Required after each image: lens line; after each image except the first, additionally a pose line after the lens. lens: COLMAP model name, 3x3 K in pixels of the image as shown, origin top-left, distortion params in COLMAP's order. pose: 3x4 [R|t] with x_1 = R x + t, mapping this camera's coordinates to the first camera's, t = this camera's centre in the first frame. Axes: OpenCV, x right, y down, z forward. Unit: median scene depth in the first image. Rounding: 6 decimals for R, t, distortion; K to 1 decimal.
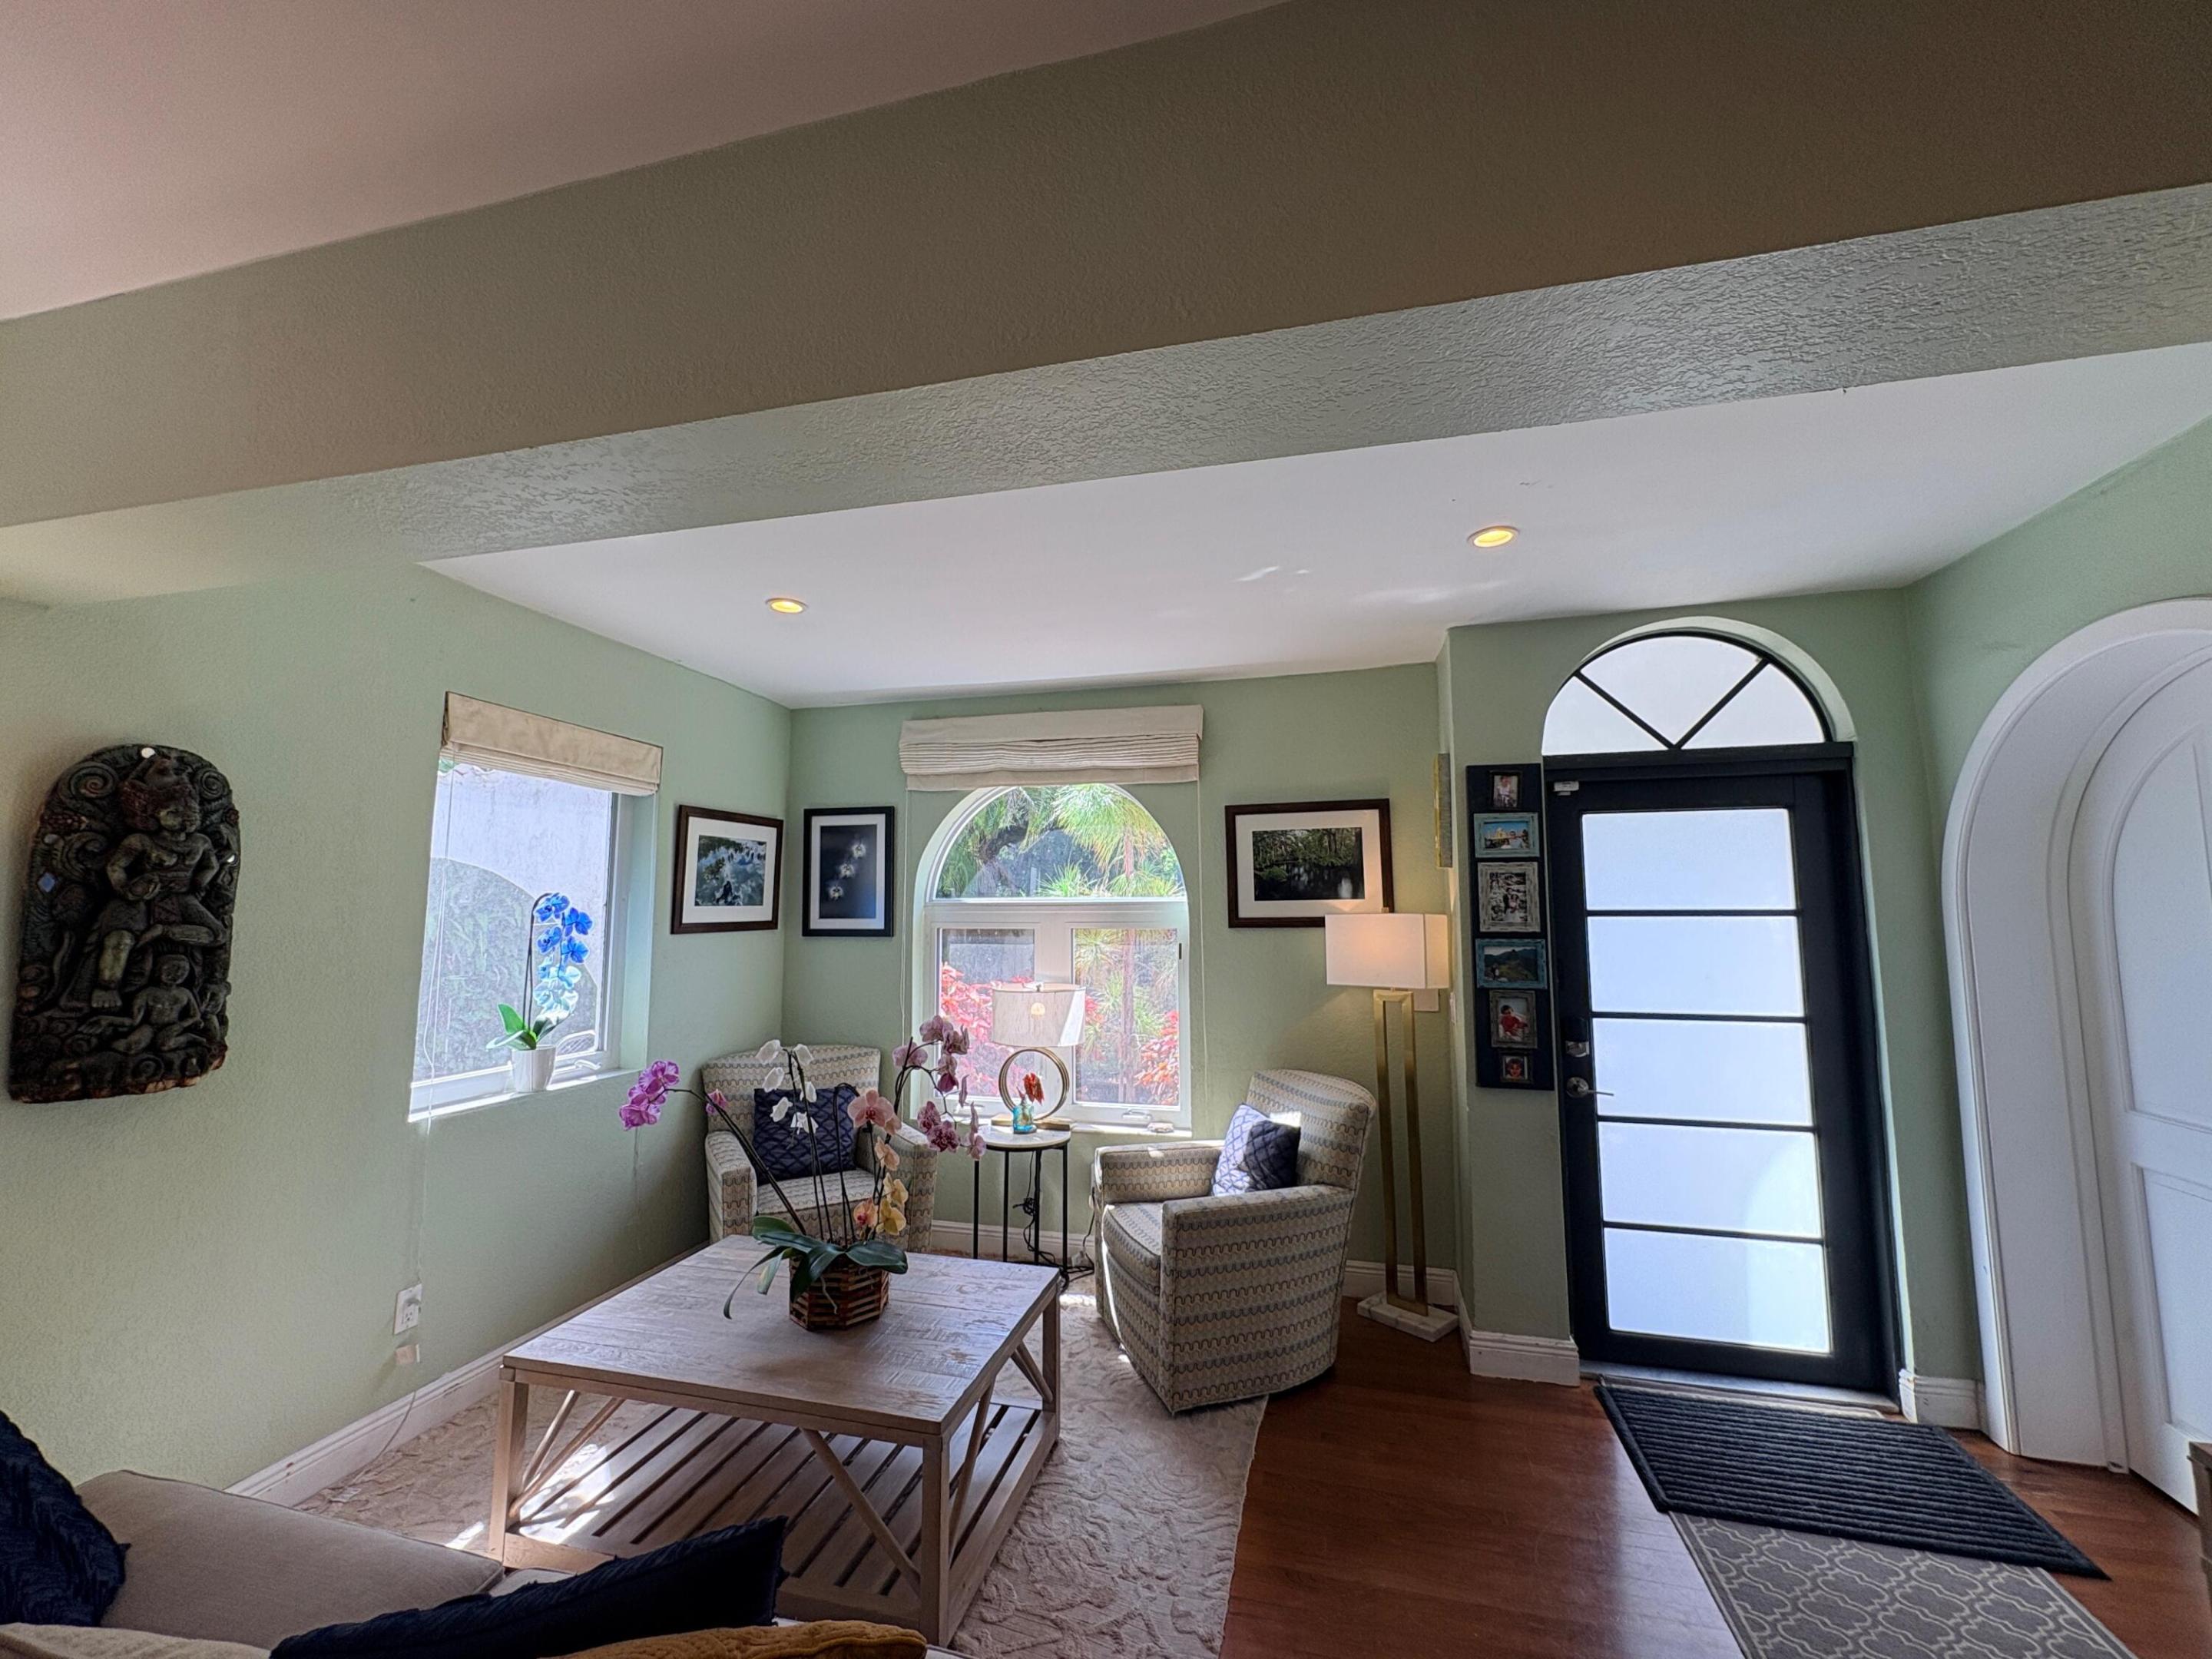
lens RADIAL K [[879.5, 0, 1101.1], [0, 879.5, 828.7], [0, 0, 1]] dist [-0.000607, 0.000132]
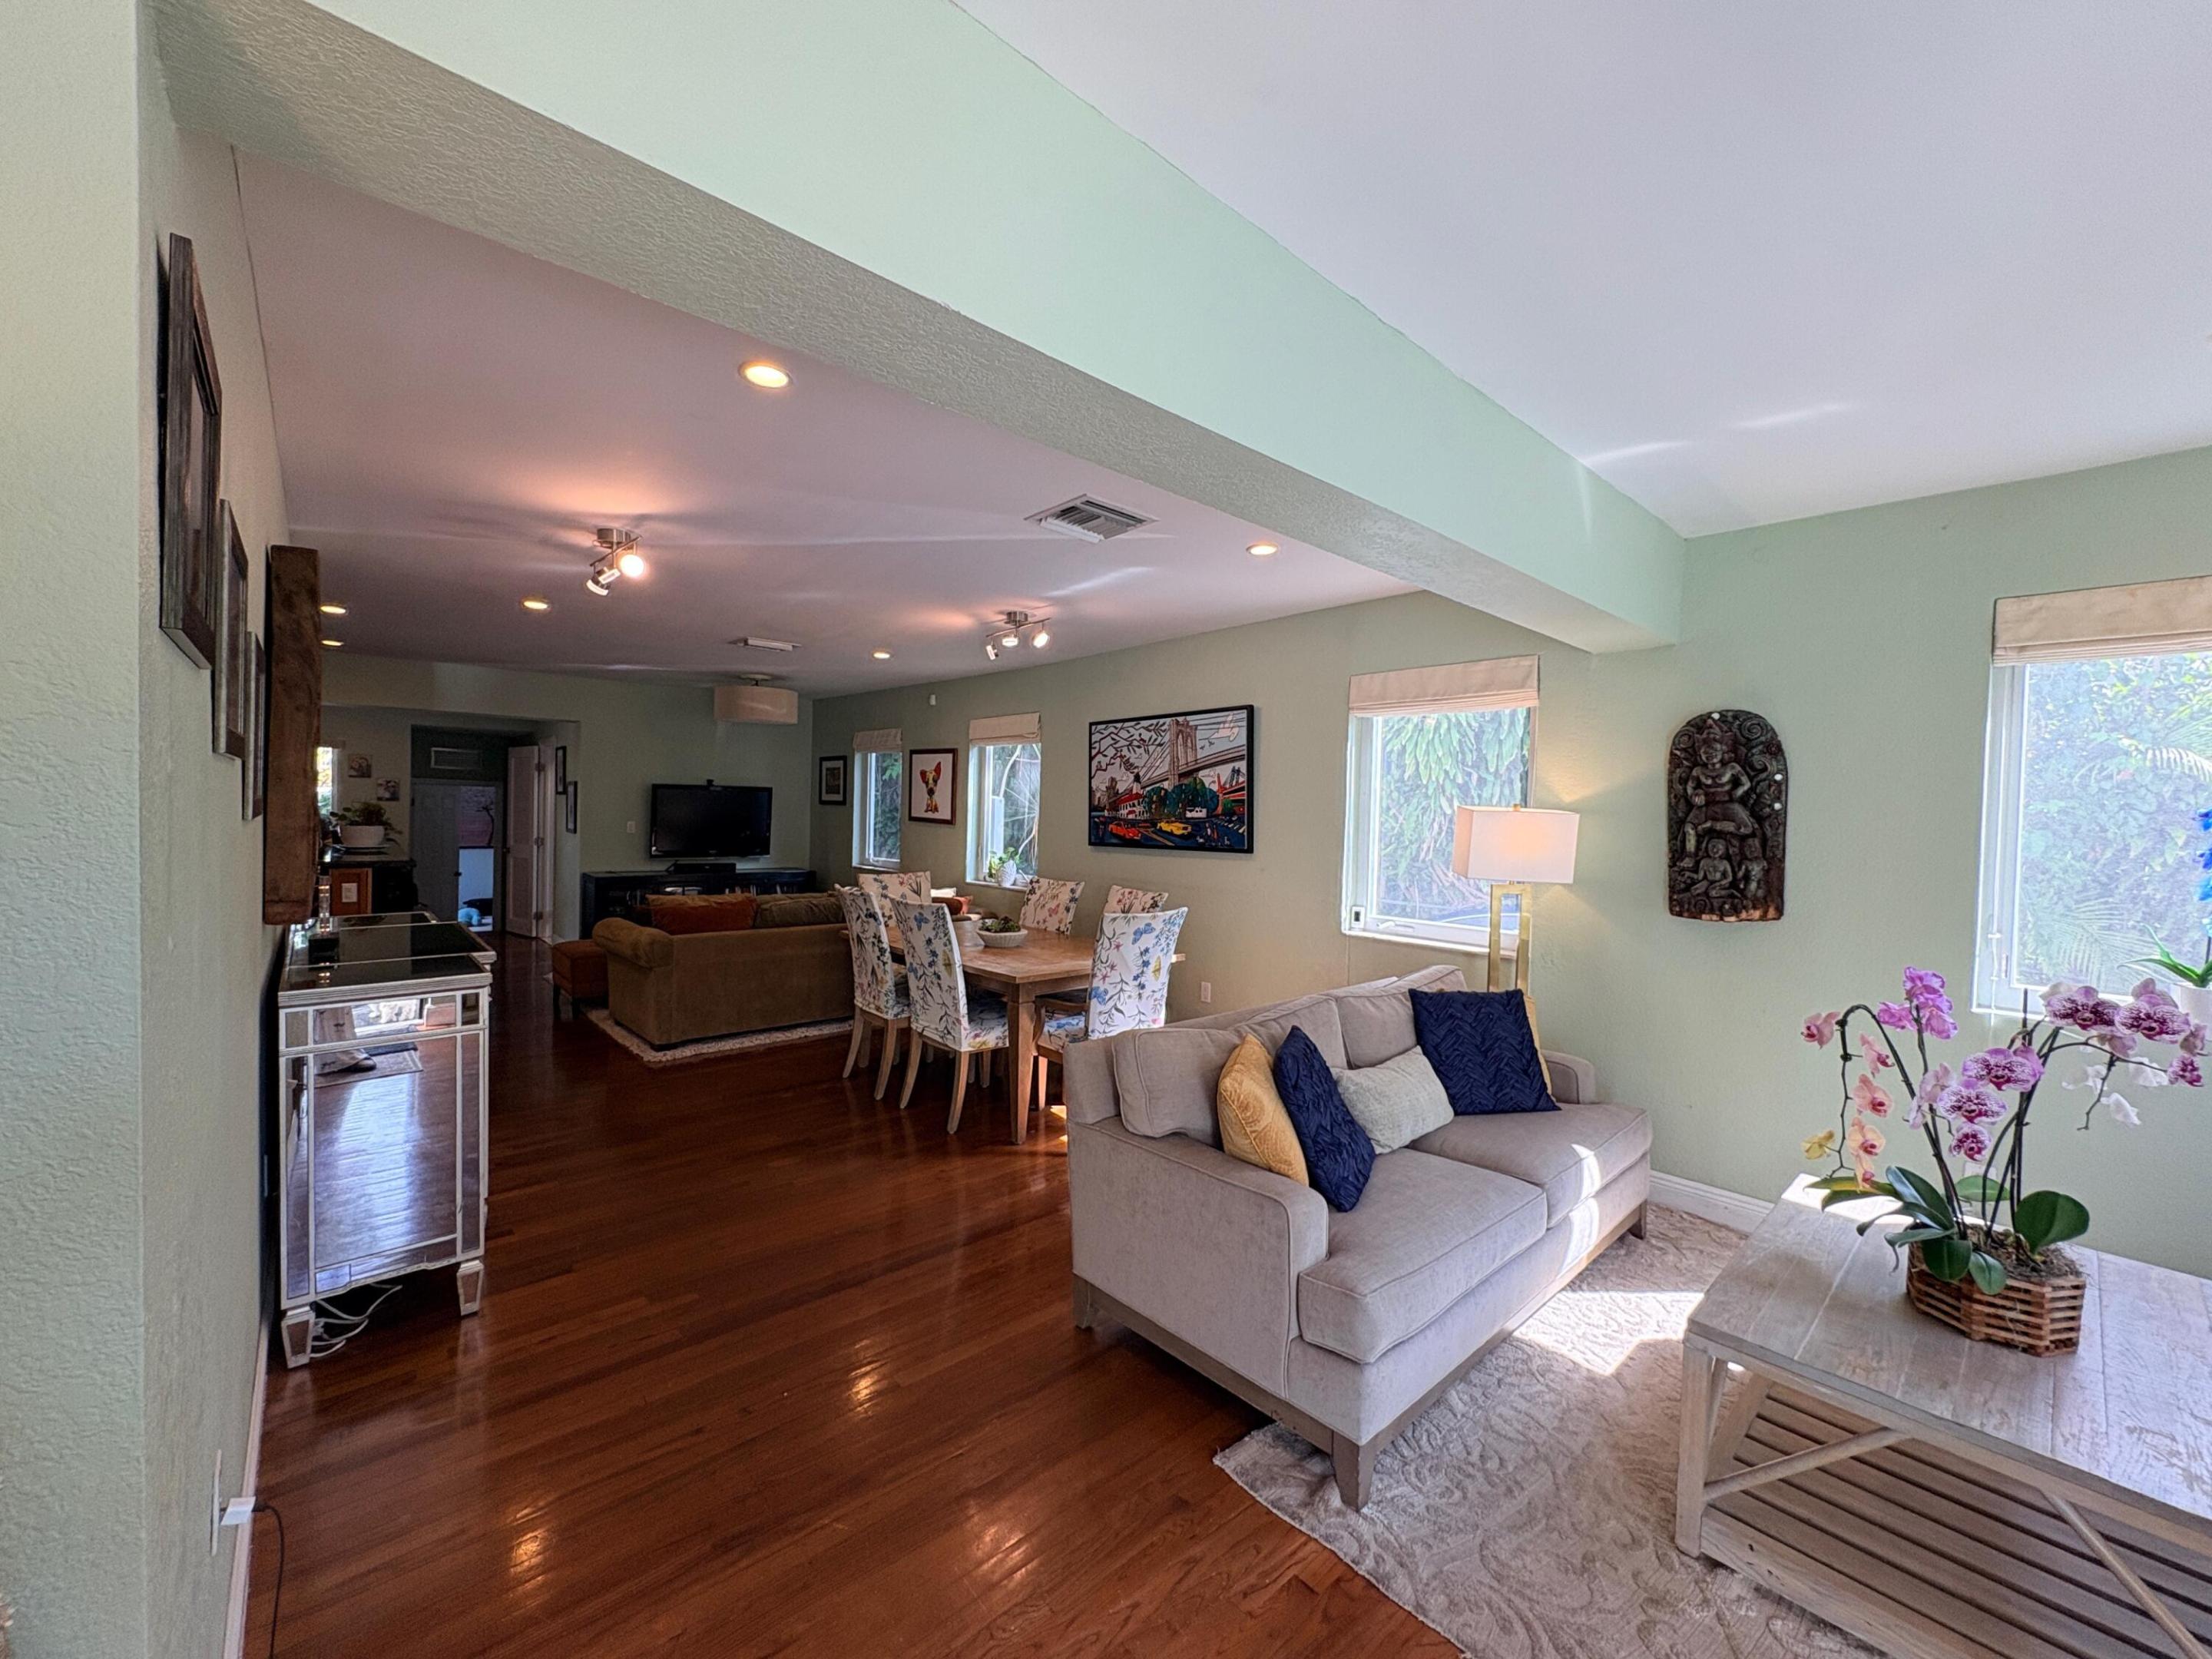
lens RADIAL K [[879.5, 0, 1102.6], [0, 879.5, 827.9], [0, 0, 1]] dist [-0.000607, 0.000132]
pose [[-0.550682, 0.003004, -0.834710, 0.575097], [0.057438, 0.997760, -0.034303, 0.070390], [0.832737, -0.066834, -0.549621, 0.593113]]
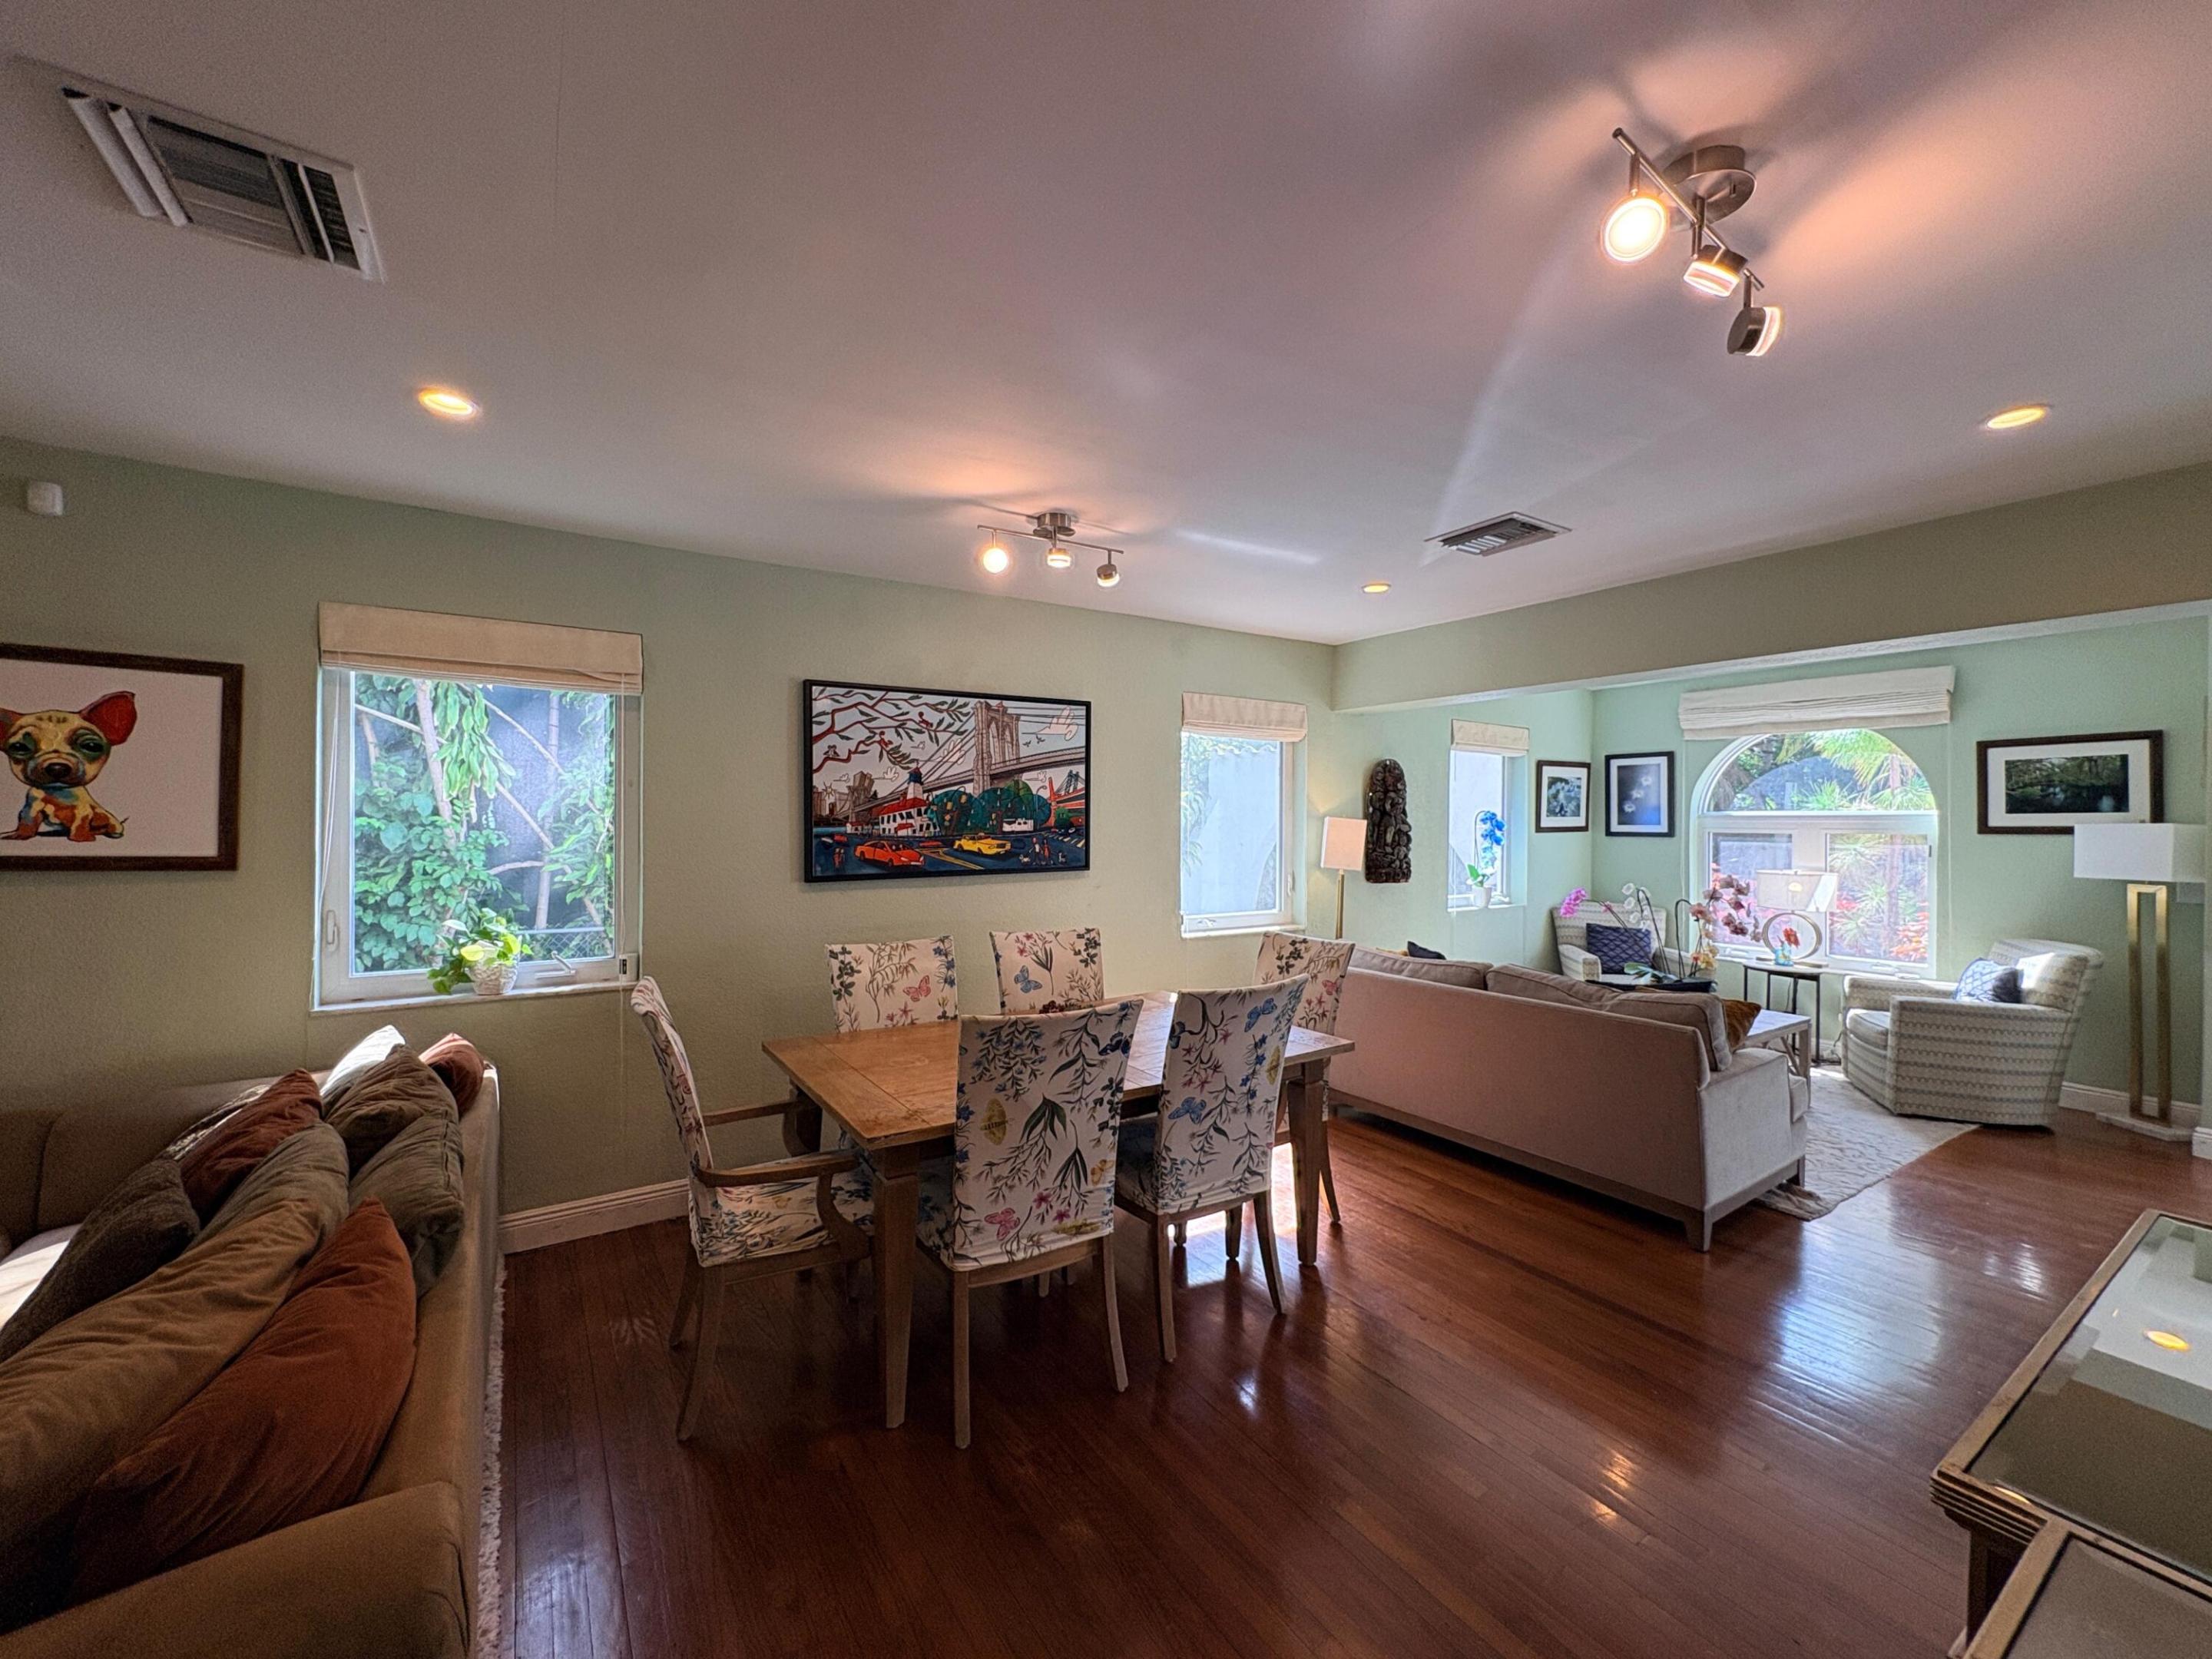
lens RADIAL K [[879.5, 0, 1102.6], [0, 879.5, 827.0], [0, 0, 1]] dist [-0.000607, 0.000132]
pose [[0.741074, 0.008816, -0.671365, 0.069093], [0.058996, 0.995191, 0.078190, -0.097198], [0.668826, -0.097553, 0.736991, -1.050360]]
